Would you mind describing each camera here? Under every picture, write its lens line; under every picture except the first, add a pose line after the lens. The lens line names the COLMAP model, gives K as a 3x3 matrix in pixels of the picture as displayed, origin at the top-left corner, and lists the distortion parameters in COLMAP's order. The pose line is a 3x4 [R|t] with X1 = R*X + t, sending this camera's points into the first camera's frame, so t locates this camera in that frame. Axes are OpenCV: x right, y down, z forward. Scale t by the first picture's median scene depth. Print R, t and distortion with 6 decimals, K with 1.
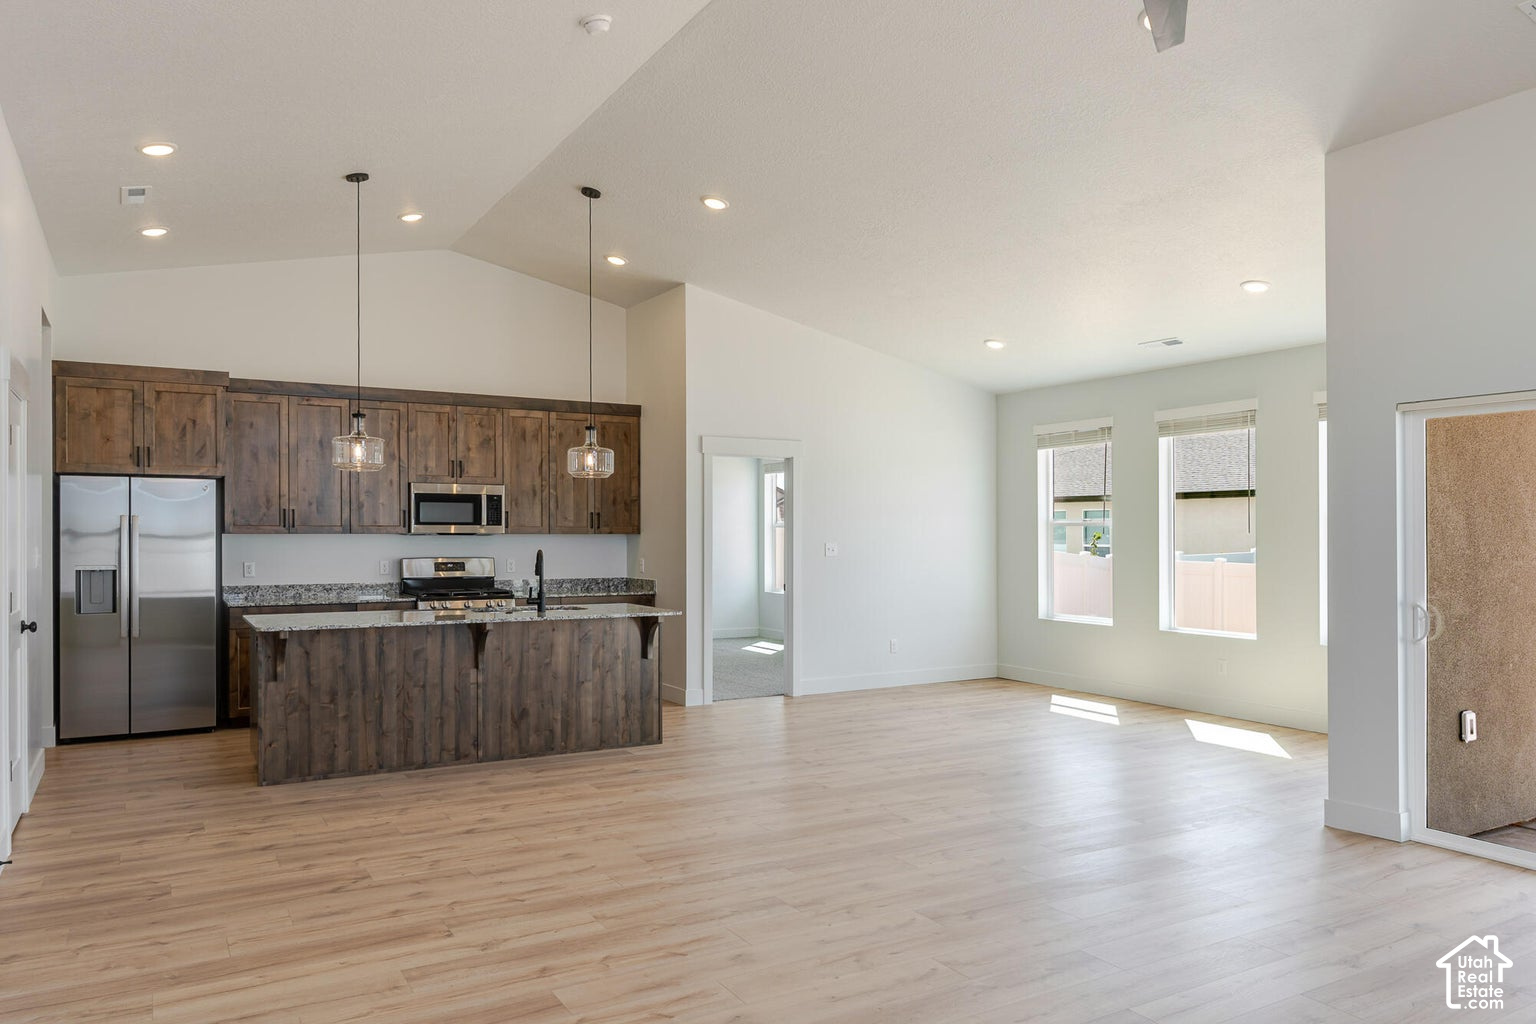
lens RADIAL K [[1069.5, 0, 768.0], [0, 1069.5, 512.0], [0, 0, 1]] dist [-0.000252, -0.000550]
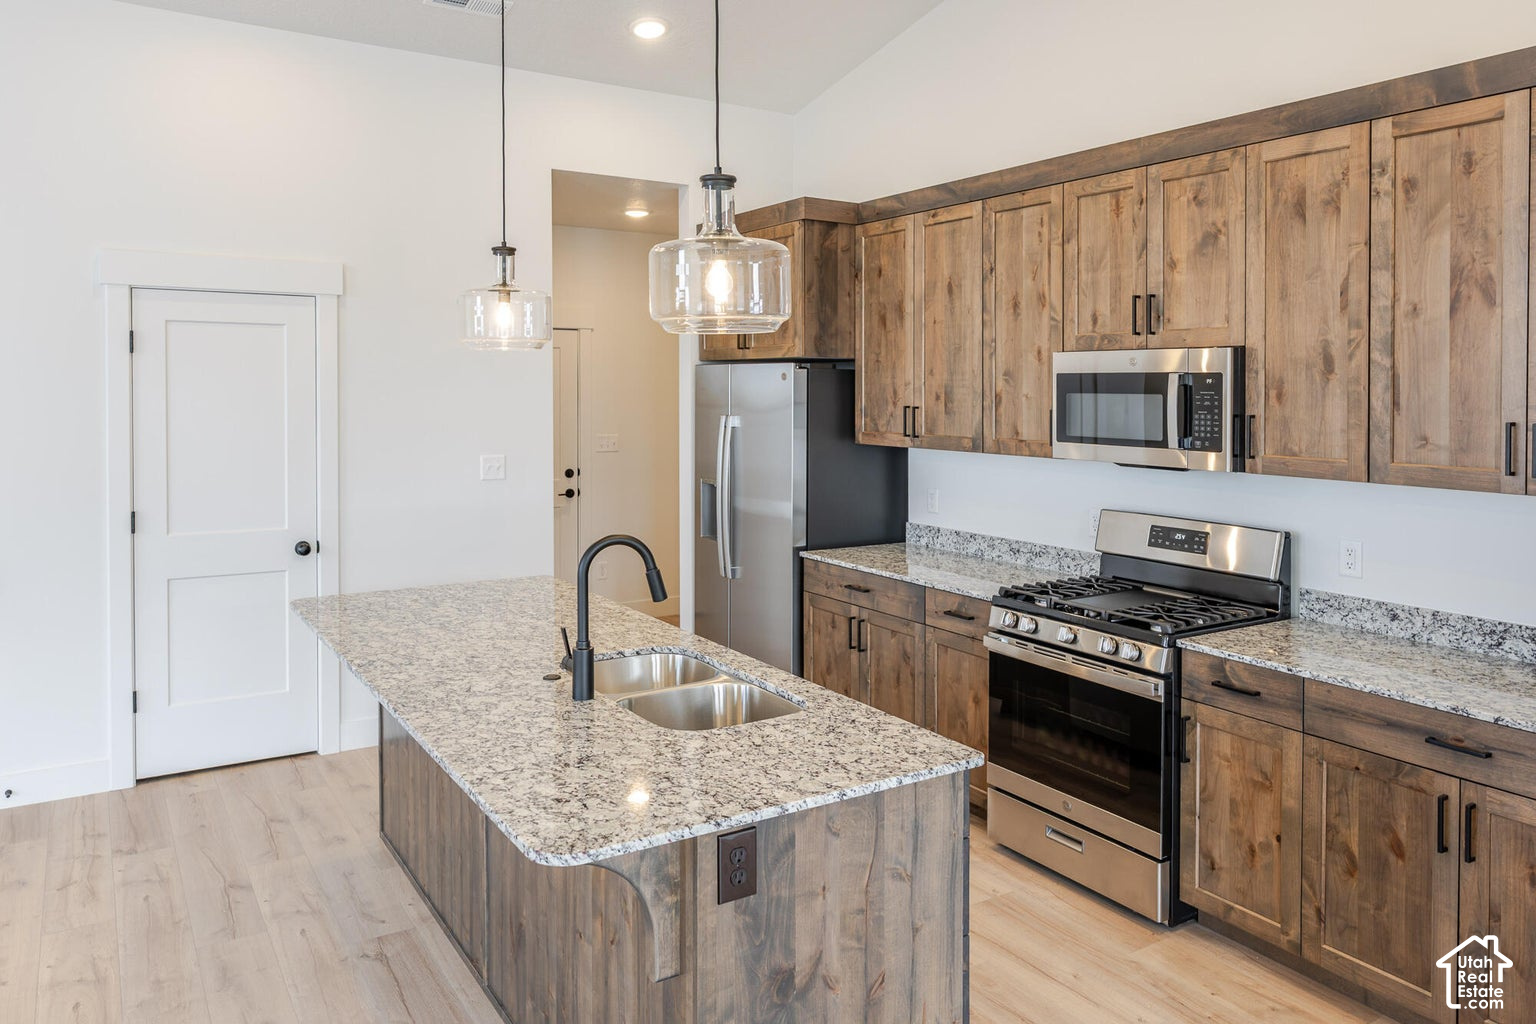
lens RADIAL K [[1091.3, 0, 768.4], [0, 1091.3, 409.3], [0, 0, 1]] dist [0.002329, -0.000387]
pose [[0.037152, 0.018979, -0.999129, 0.140991], [0.013323, 0.999721, 0.019485, -0.012773], [0.999221, -0.014035, 0.036889, 0.830941]]
